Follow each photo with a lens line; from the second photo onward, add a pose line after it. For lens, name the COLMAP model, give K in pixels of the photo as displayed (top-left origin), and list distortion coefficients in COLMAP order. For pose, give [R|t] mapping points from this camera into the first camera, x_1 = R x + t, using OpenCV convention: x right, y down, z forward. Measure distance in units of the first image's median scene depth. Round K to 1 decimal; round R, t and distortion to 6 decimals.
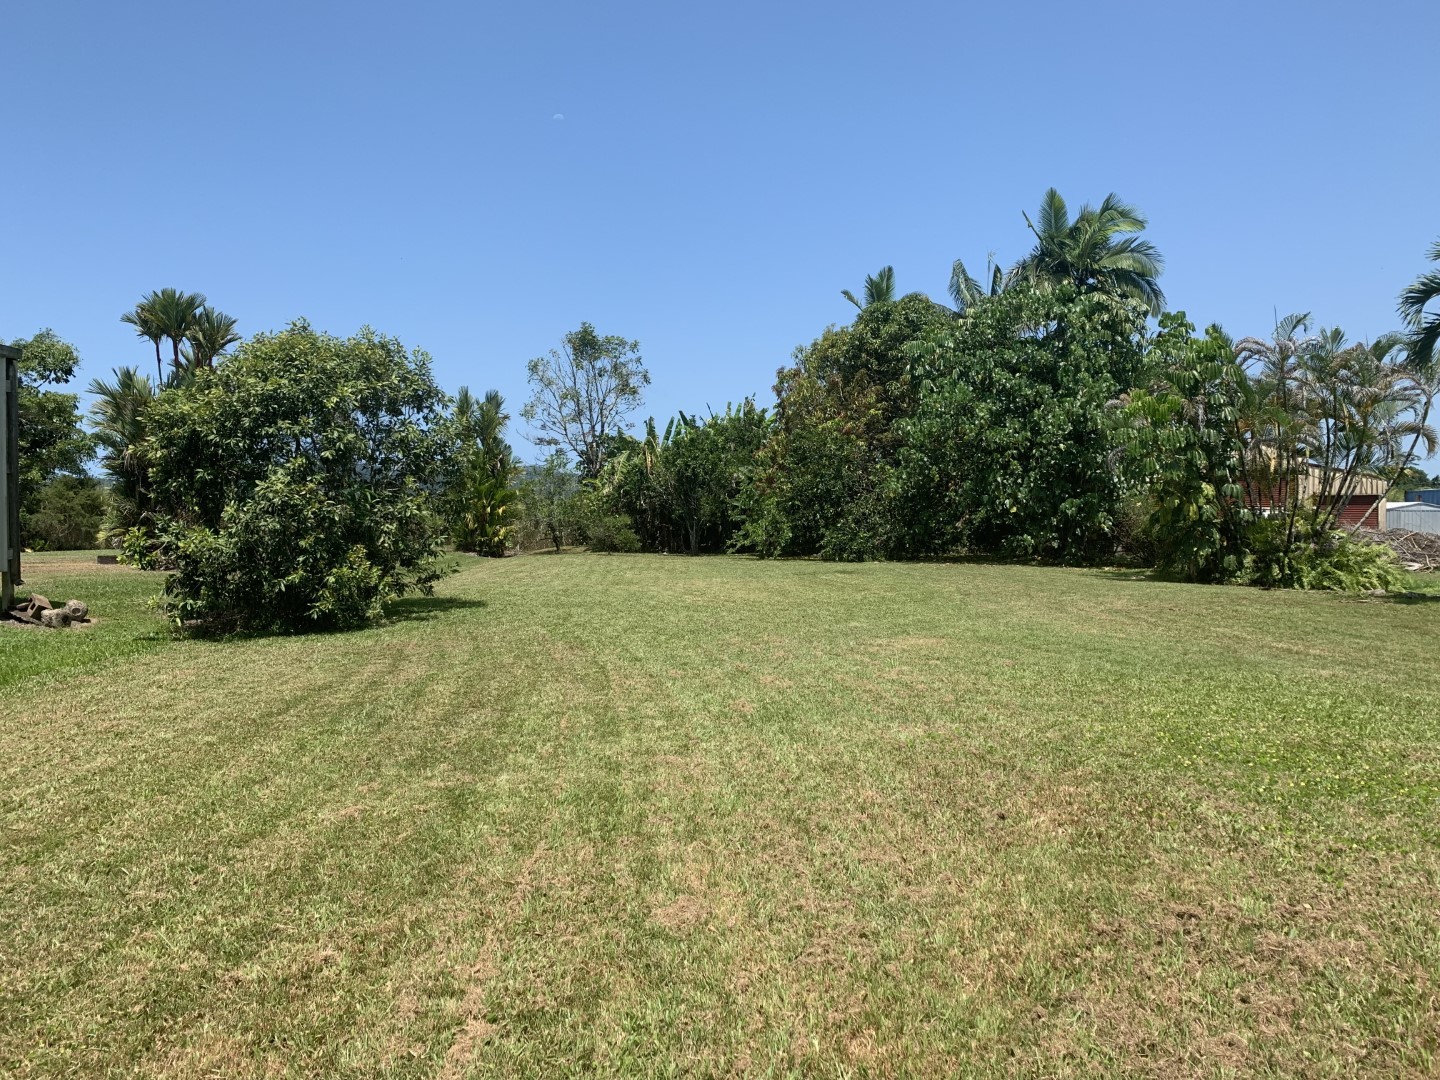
lens RADIAL K [[1103.6, 0, 720.2], [0, 1103.6, 541.6], [0, 0, 1]] dist [0.011050, -0.010185]
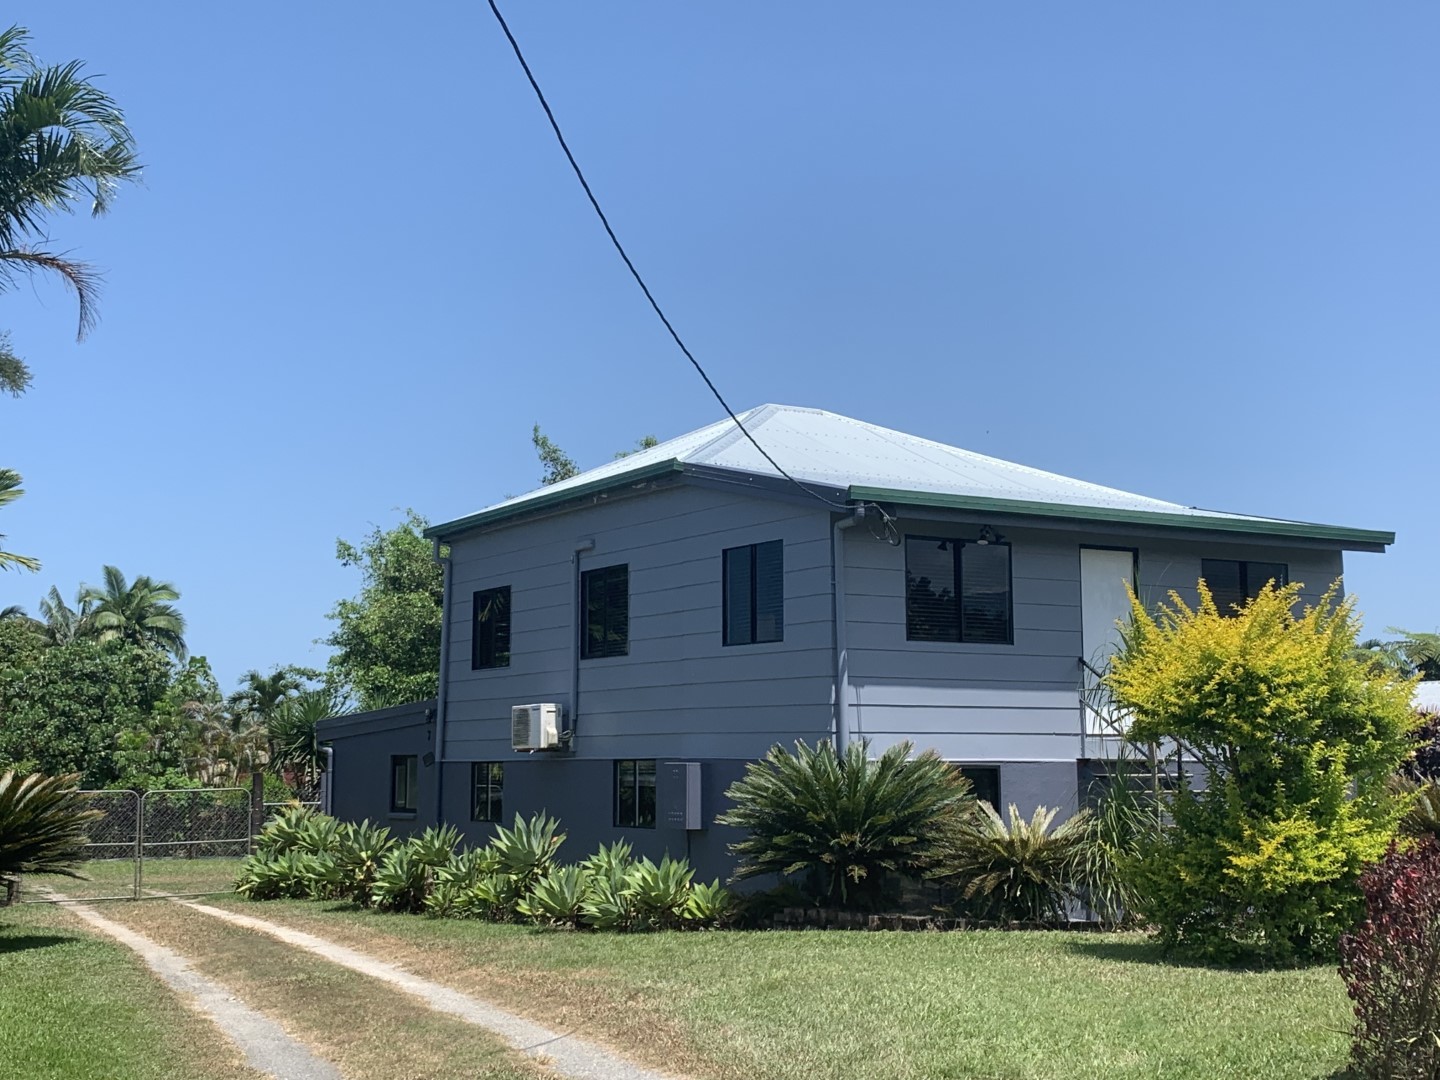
lens RADIAL K [[1888.4, 0, 720.1], [0, 1888.4, 542.0], [0, 0, 1]] dist [-0.028224, 0.000000]
pose [[0.871843, 0.068023, 0.485038, -0.191430], [0.013097, 0.986717, -0.161920, 0.047409], [-0.489610, 0.147521, 0.859372, -1.458465]]
